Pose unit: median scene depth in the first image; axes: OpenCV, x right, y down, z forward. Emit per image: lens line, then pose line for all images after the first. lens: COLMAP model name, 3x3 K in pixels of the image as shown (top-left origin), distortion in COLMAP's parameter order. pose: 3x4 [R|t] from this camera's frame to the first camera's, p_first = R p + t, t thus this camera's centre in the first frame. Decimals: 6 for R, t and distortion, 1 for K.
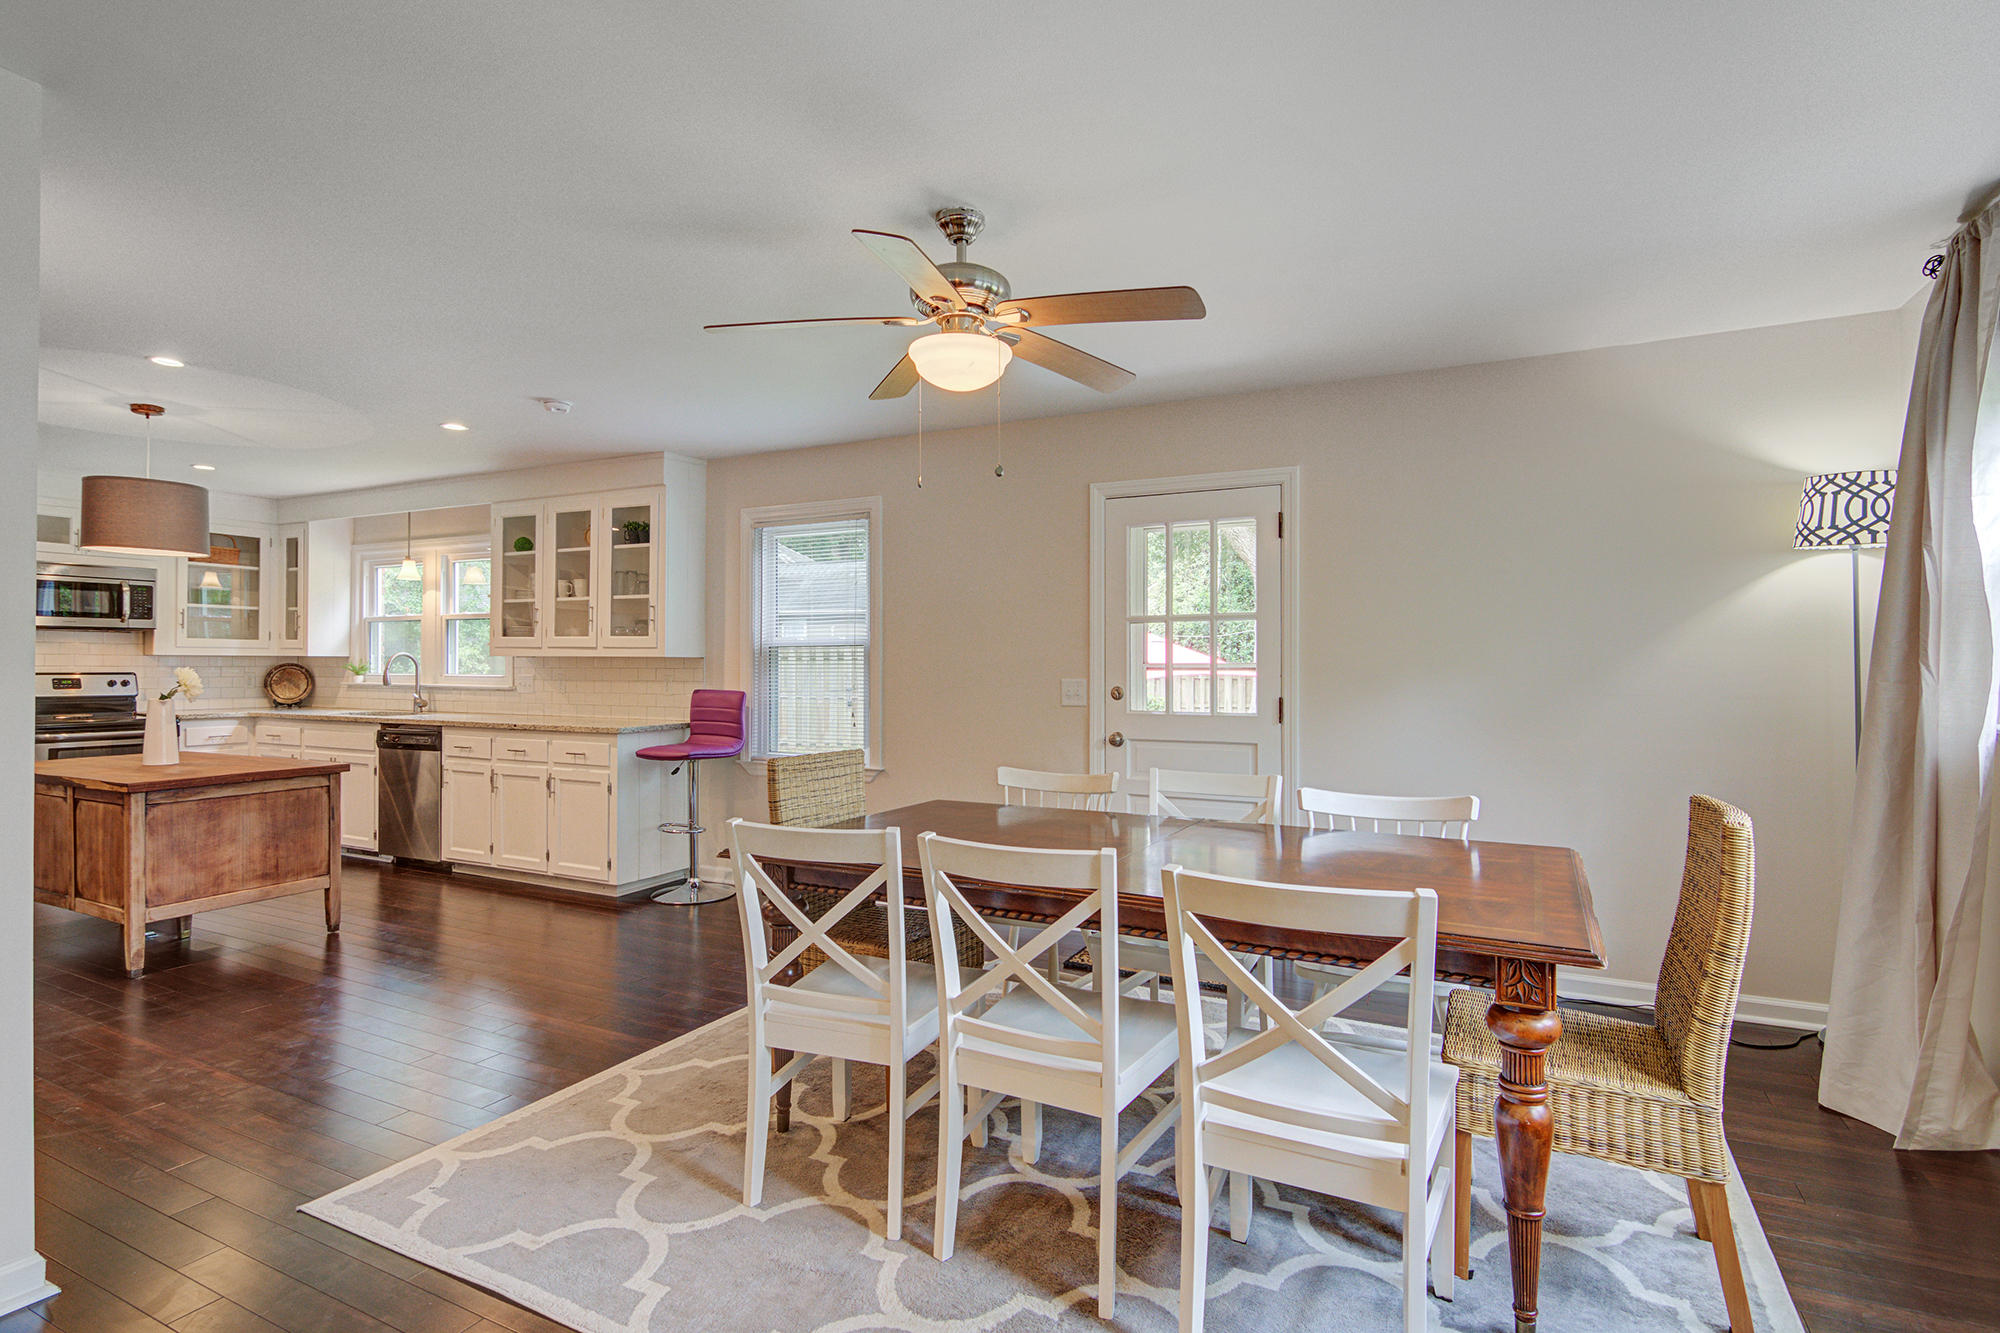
lens RADIAL K [[1013.1, 0, 1000.0], [0, 1013.1, 666.5], [0, 0, 1]] dist [0.003477, -0.000291]
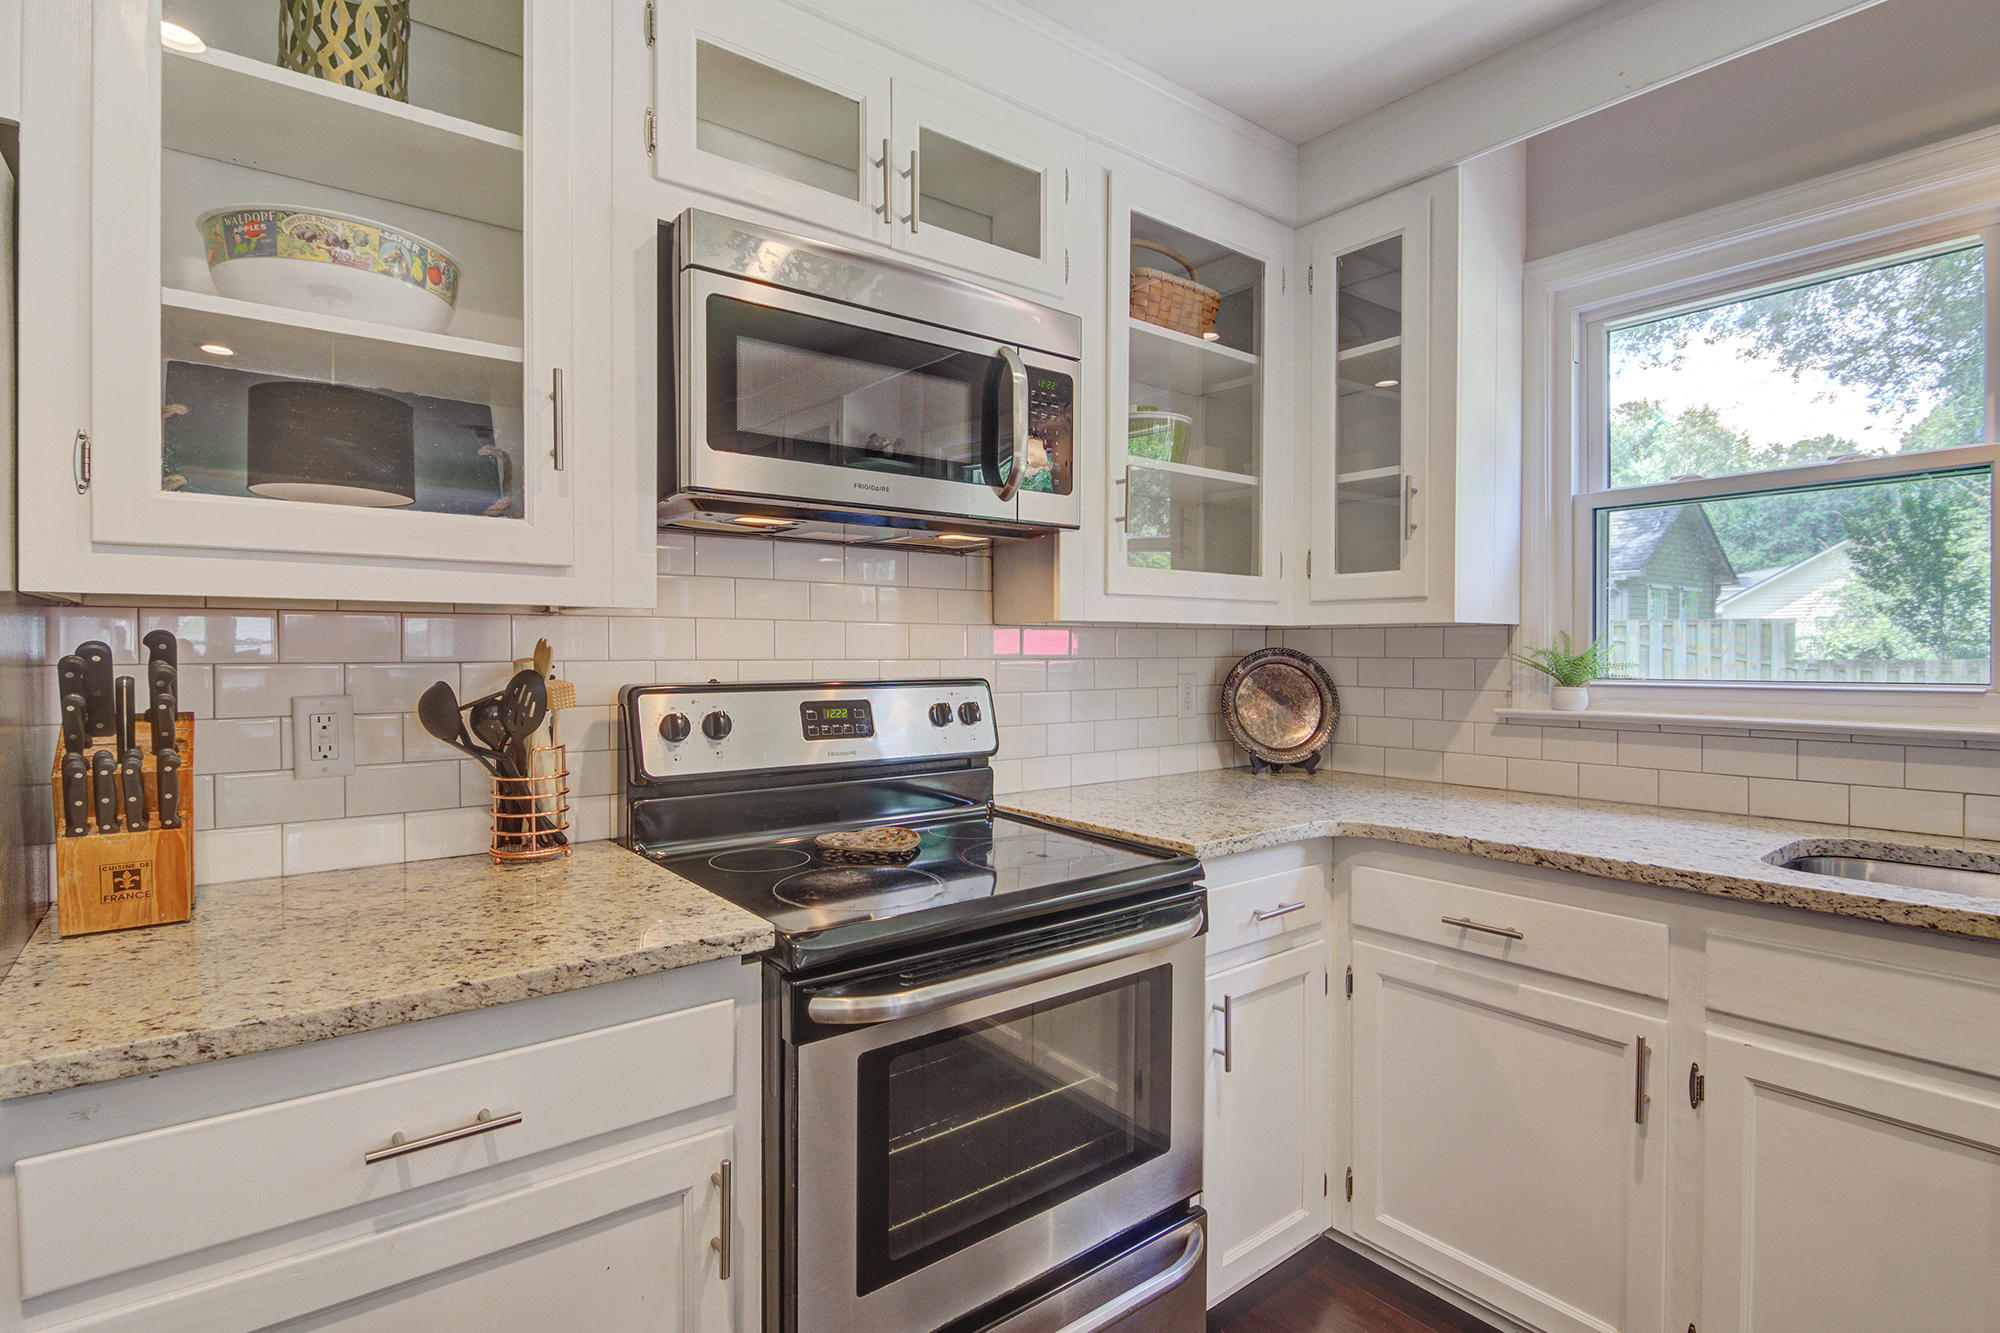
lens RADIAL K [[984.8, 0, 988.9], [0, 984.8, 660.7], [0, 0, 1]] dist [-0.007079, -0.001718]
pose [[0.910575, -0.000809, -0.413344, -1.085154], [0.002800, 0.999987, 0.004210, -0.001284], [0.413335, -0.004991, 0.910565, 1.080485]]
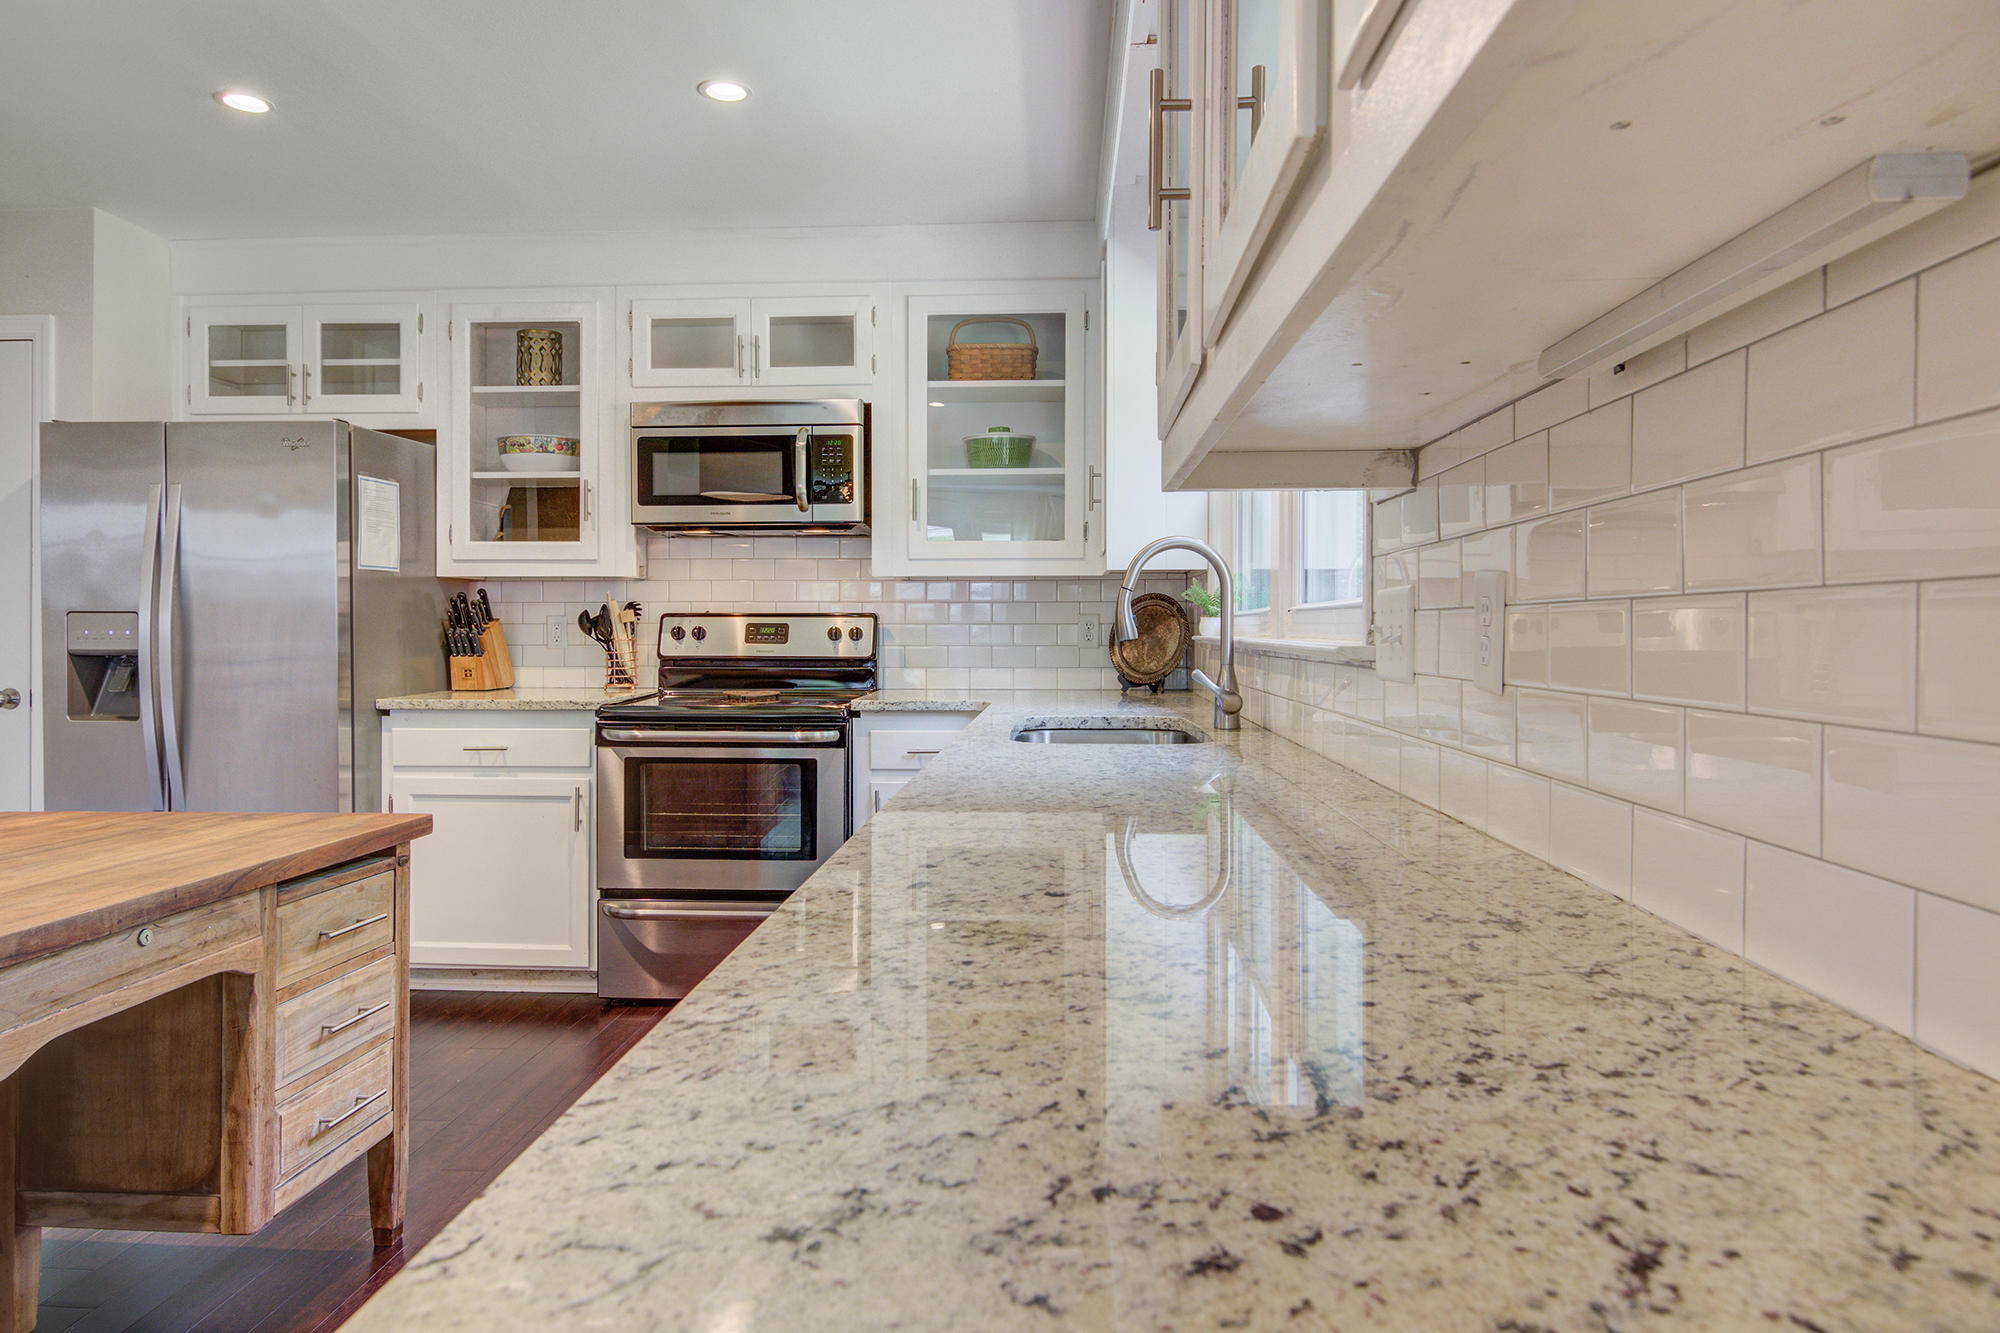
lens RADIAL K [[1195.0, 0, 993.4], [0, 1195.0, 635.6], [0, 0, 1]] dist [0.001601, -0.000311]
pose [[0.414201, 0.002526, -0.910182, -0.406496], [-0.001571, 0.999997, 0.002061, 0.024025], [0.910184, 0.000576, 0.414204, 1.202674]]
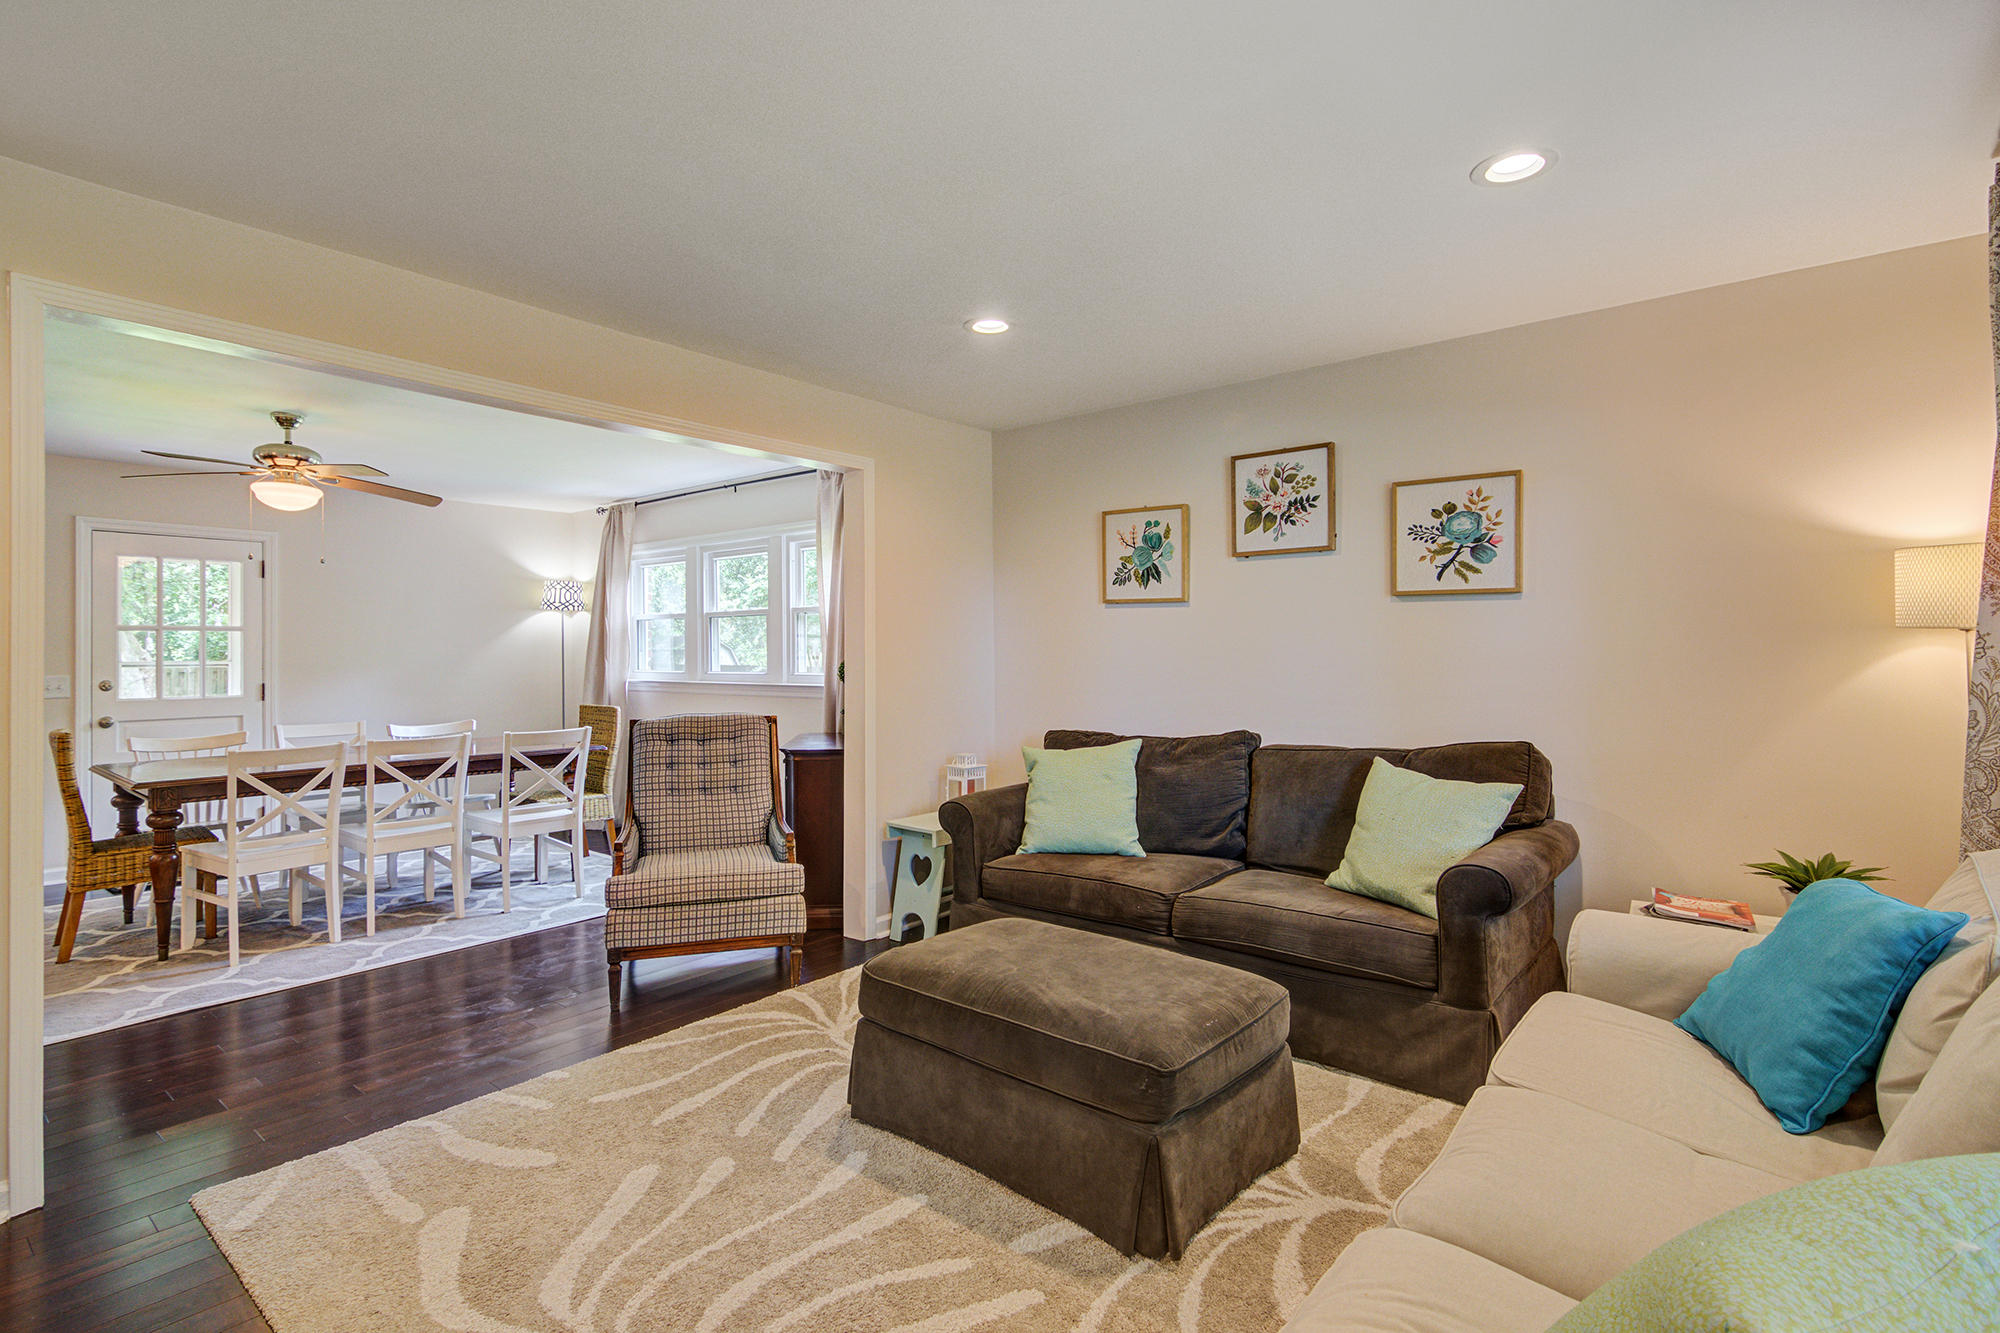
lens RADIAL K [[928.4, 0, 995.5], [0, 928.4, 646.7], [0, 0, 1]] dist [0.000874, -0.000019]
pose [[0.205402, 0.003777, 0.978670, -0.807632], [0.009686, 0.999936, -0.005892, -0.005025], [-0.978630, 0.010690, 0.205353, -0.334668]]
